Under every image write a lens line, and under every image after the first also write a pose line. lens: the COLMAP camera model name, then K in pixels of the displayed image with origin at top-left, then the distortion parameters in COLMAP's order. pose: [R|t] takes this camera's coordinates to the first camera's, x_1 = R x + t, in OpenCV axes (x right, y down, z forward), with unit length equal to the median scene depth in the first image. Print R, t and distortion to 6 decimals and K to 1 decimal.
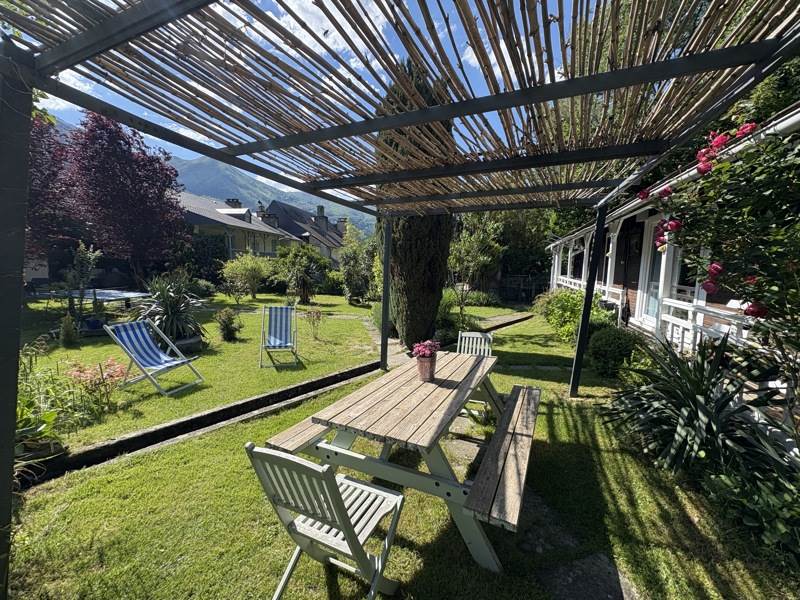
lens RADIAL K [[315.3, 0, 400.0], [0, 315.3, 300.0], [0, 0, 1]] dist [0.001742, 0.000235]
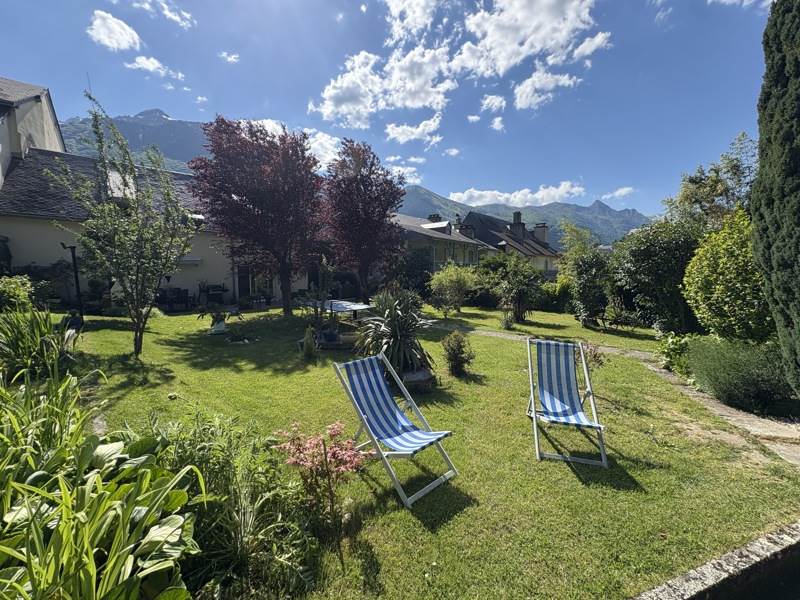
lens RADIAL K [[315.3, 0, 400.0], [0, 315.3, 300.0], [0, 0, 1]] dist [0.001742, 0.000235]
pose [[0.844170, 0.025848, -0.535452, -0.132799], [-0.044502, 0.998768, -0.021946, -0.014448], [0.534226, 0.042355, 0.844280, 0.144749]]
